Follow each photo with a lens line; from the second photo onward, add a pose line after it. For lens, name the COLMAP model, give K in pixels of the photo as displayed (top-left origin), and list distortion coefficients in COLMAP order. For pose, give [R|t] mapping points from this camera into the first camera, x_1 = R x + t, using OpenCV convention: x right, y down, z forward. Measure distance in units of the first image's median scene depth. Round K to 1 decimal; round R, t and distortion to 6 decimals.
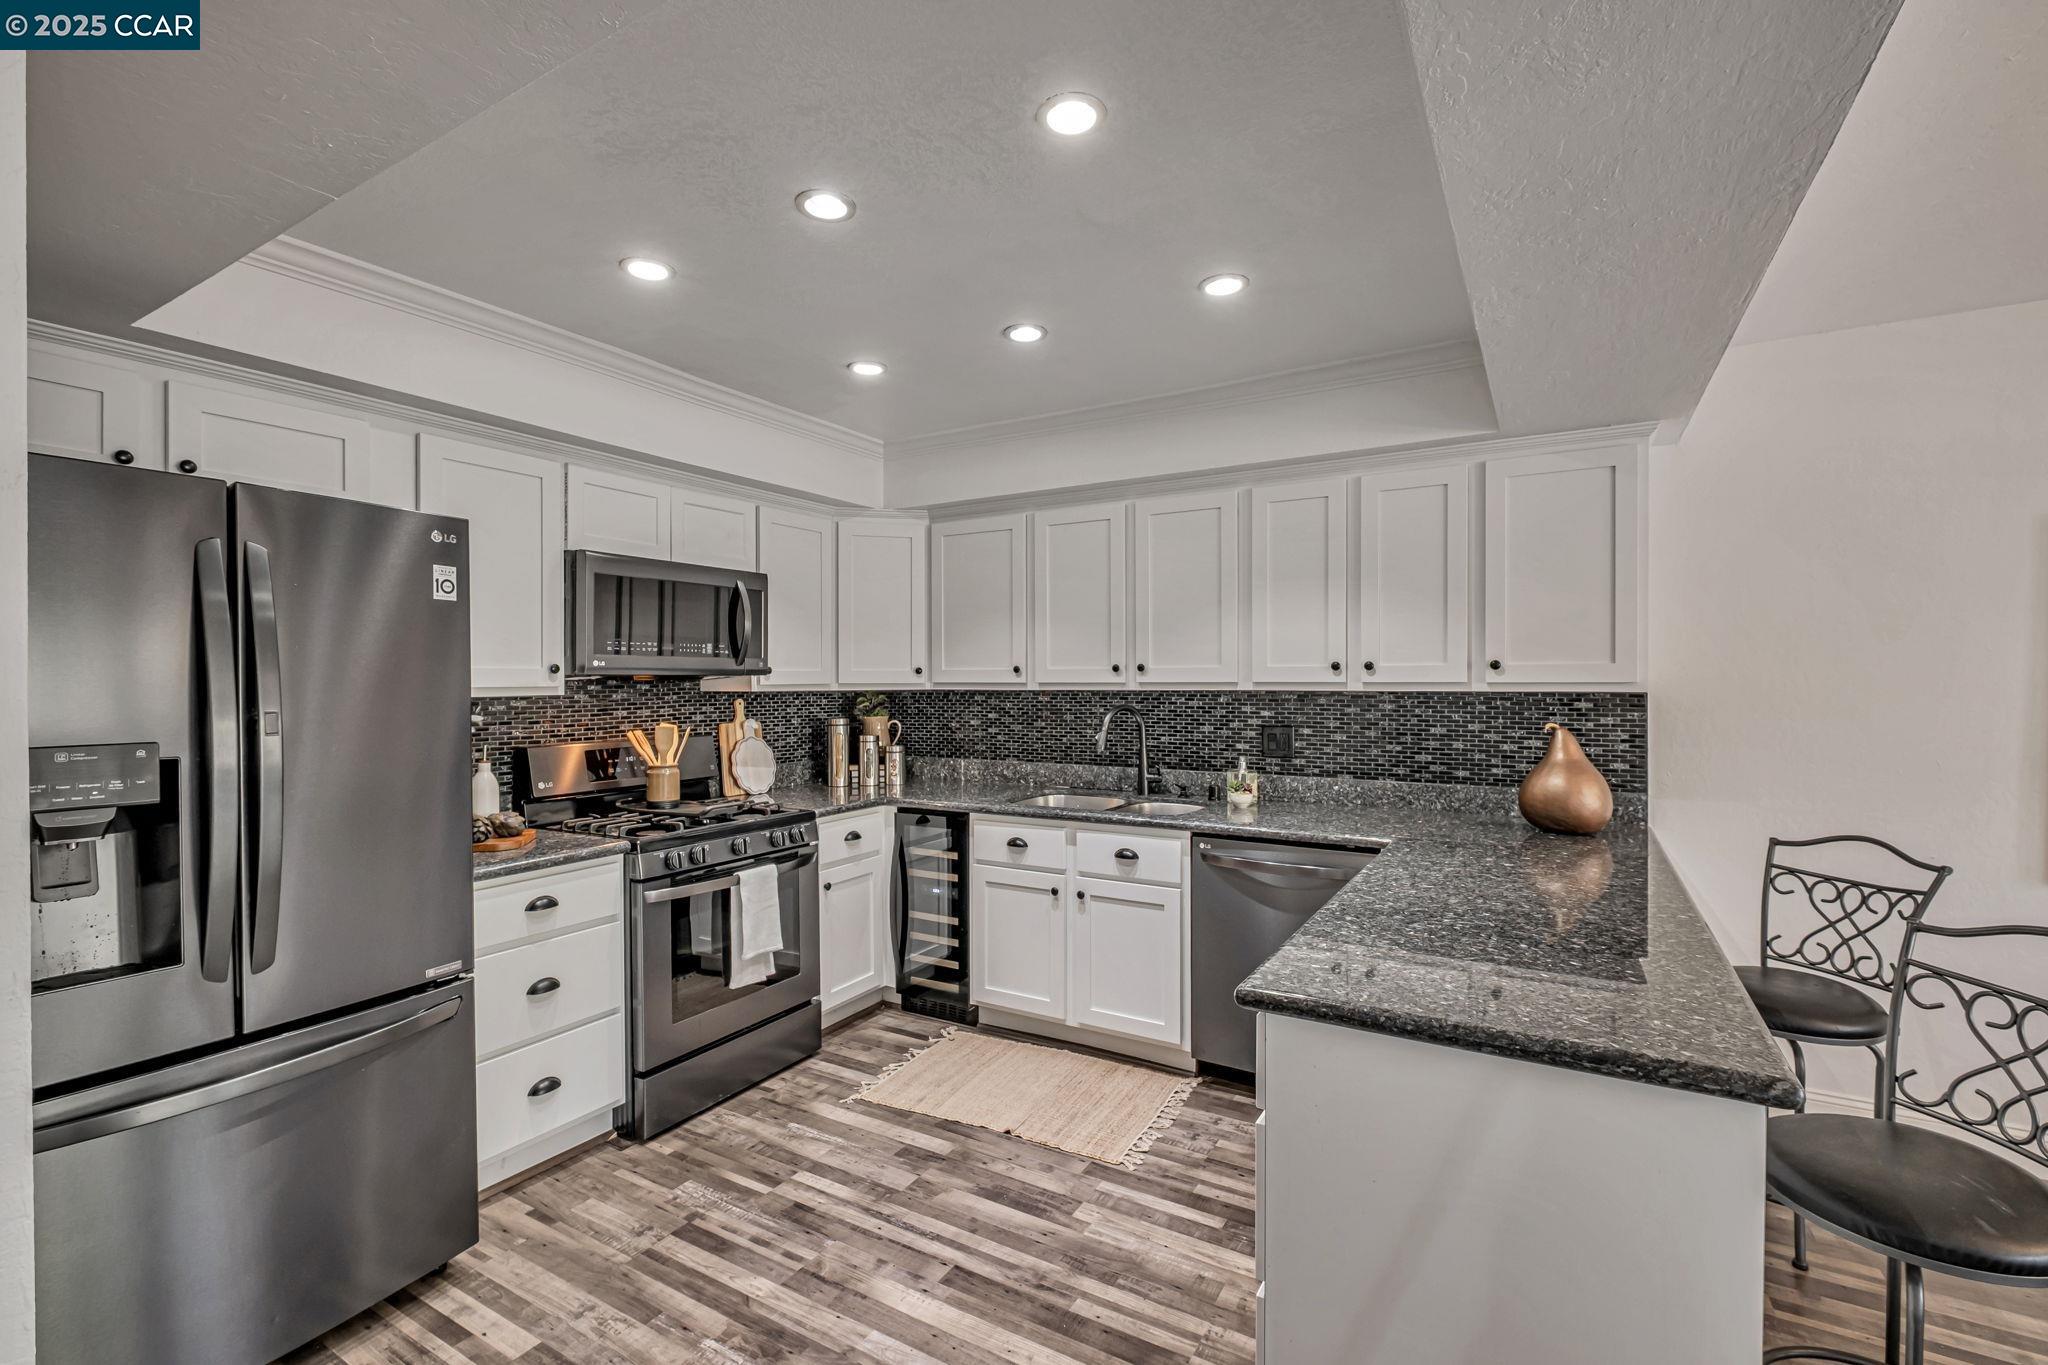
lens RADIAL K [[896.5, 0, 1031.0], [0, 896.5, 689.3], [0, 0, 1]] dist [-0.000886, -0.000850]
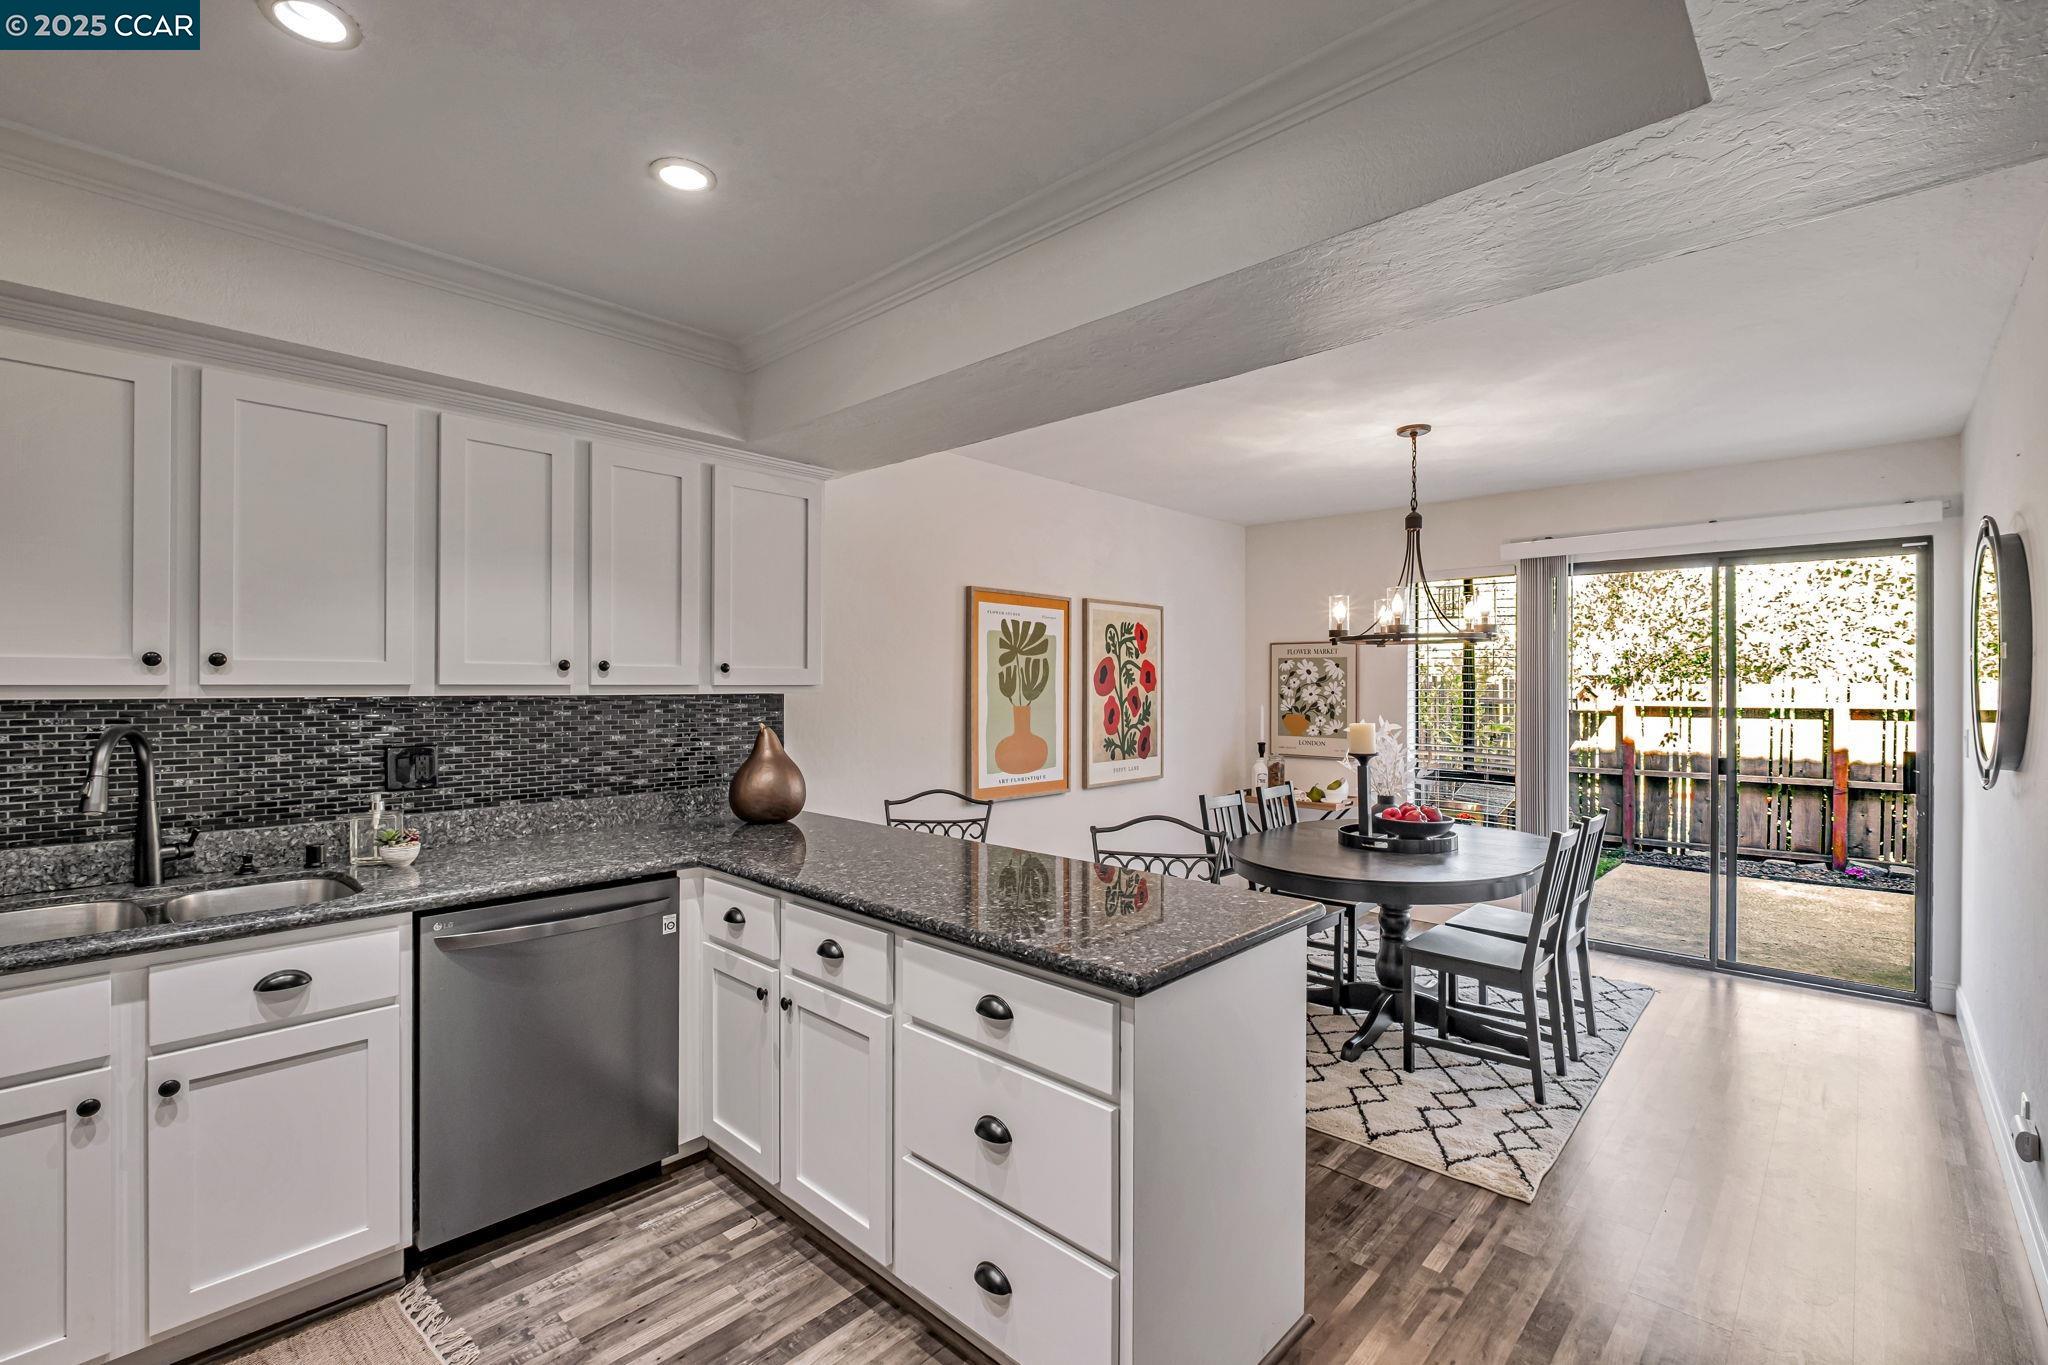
lens RADIAL K [[896.5, 0, 1034.4], [0, 896.5, 689.3], [0, 0, 1]] dist [-0.000886, -0.000850]
pose [[0.208804, -0.003307, 0.977952, -0.354273], [0.008226, 0.999965, 0.001626, -0.001545], [-0.977923, 0.007705, 0.208824, 0.395279]]
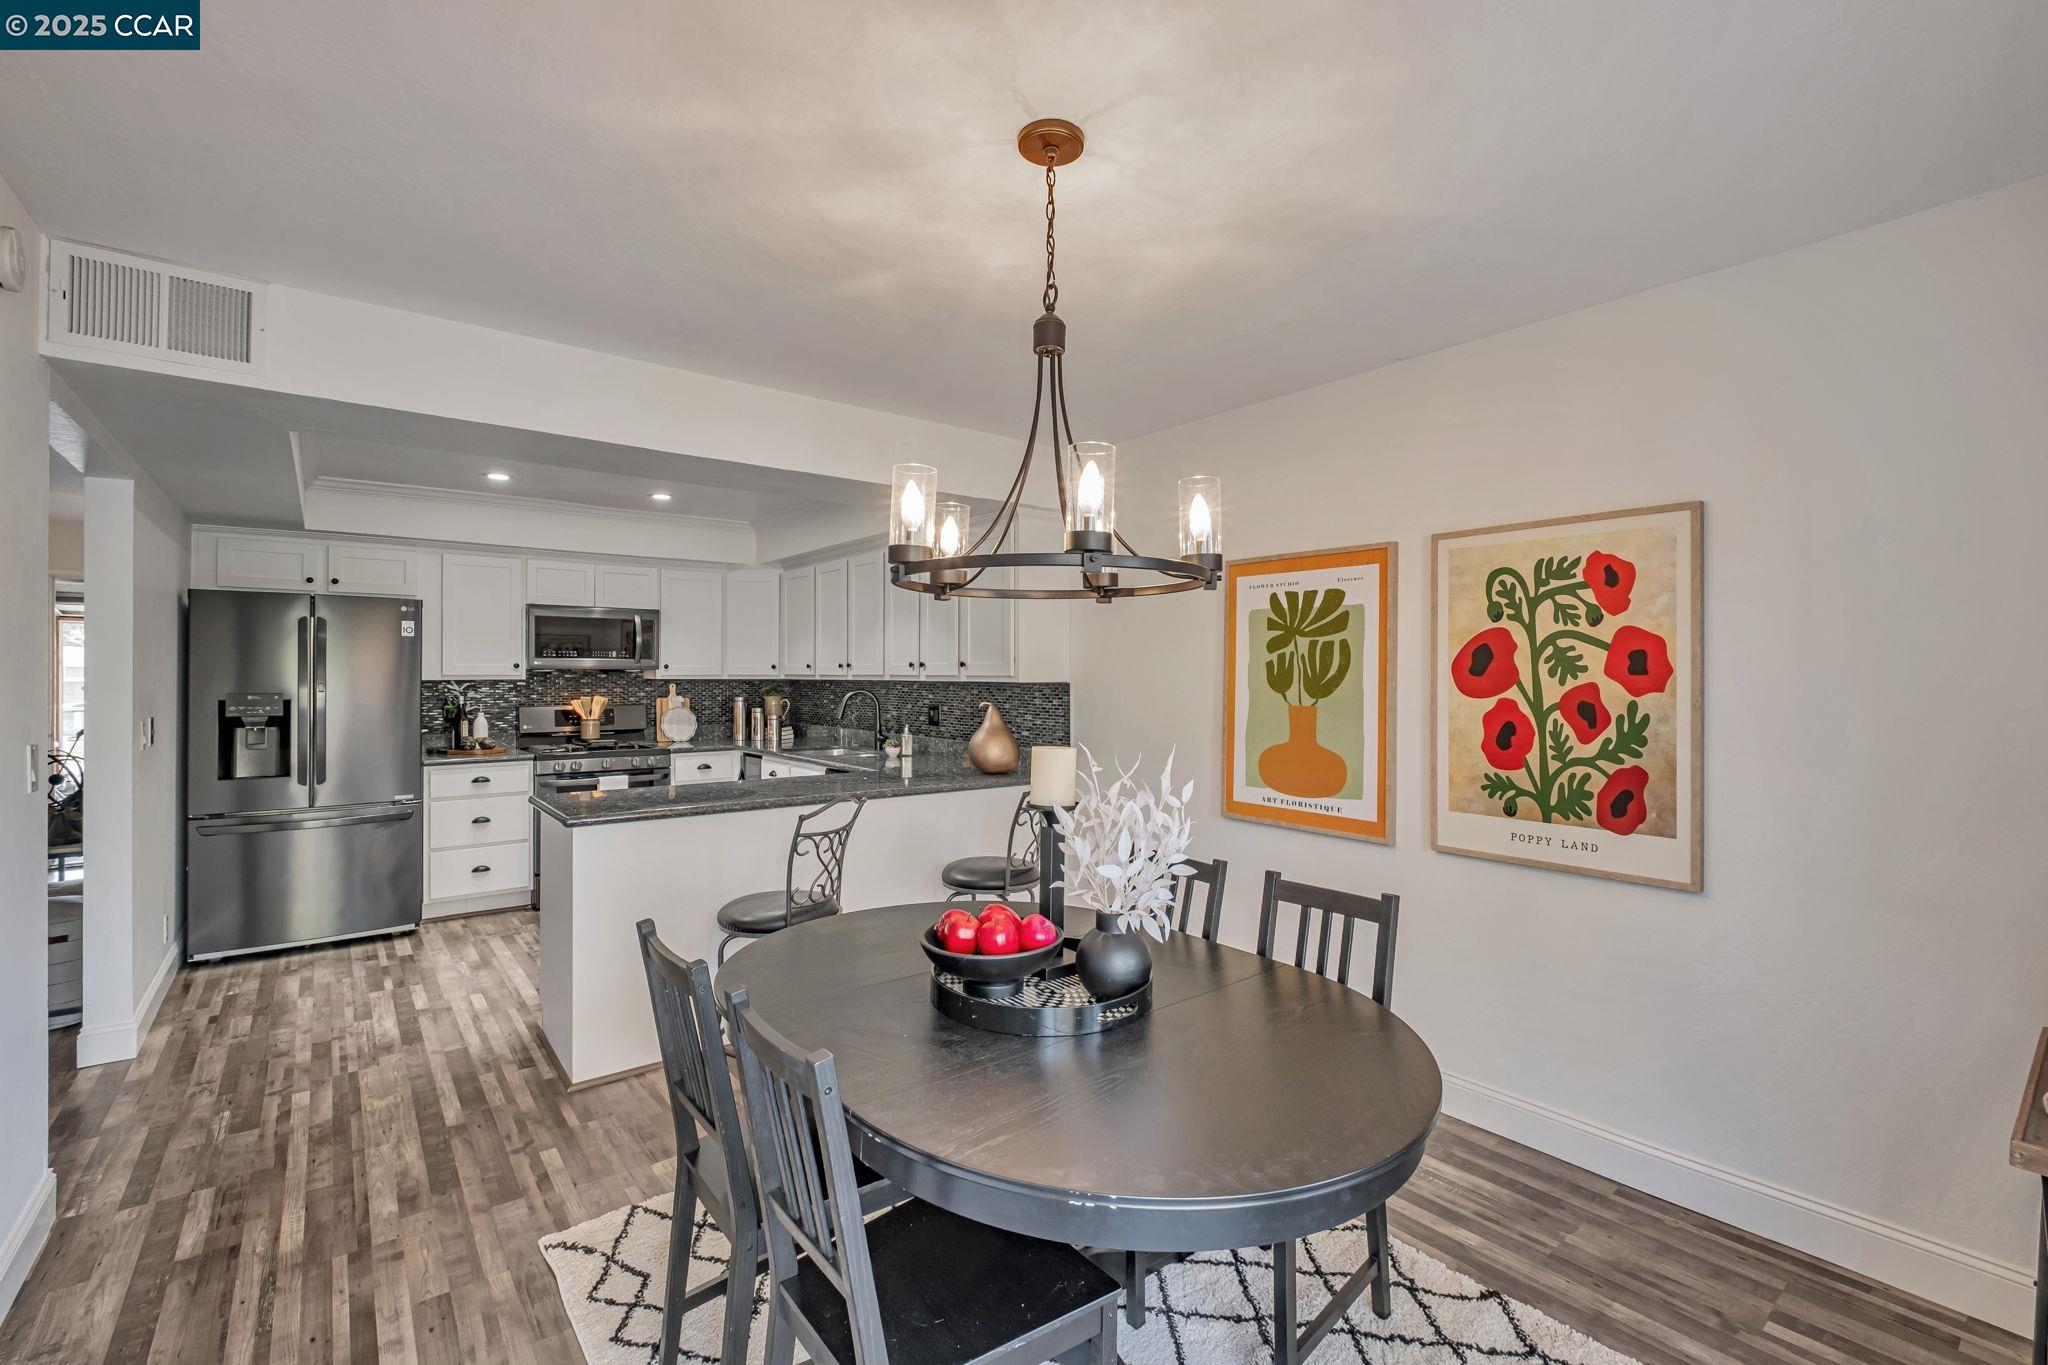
lens RADIAL K [[896.5, 0, 1035.5], [0, 896.5, 676.2], [0, 0, 1]] dist [-0.000886, -0.000850]
pose [[0.932277, 0.006209, -0.361692, 1.058940], [-0.009117, 0.999938, -0.006336, 0.001677], [0.361631, 0.009205, 0.932276, -0.352168]]
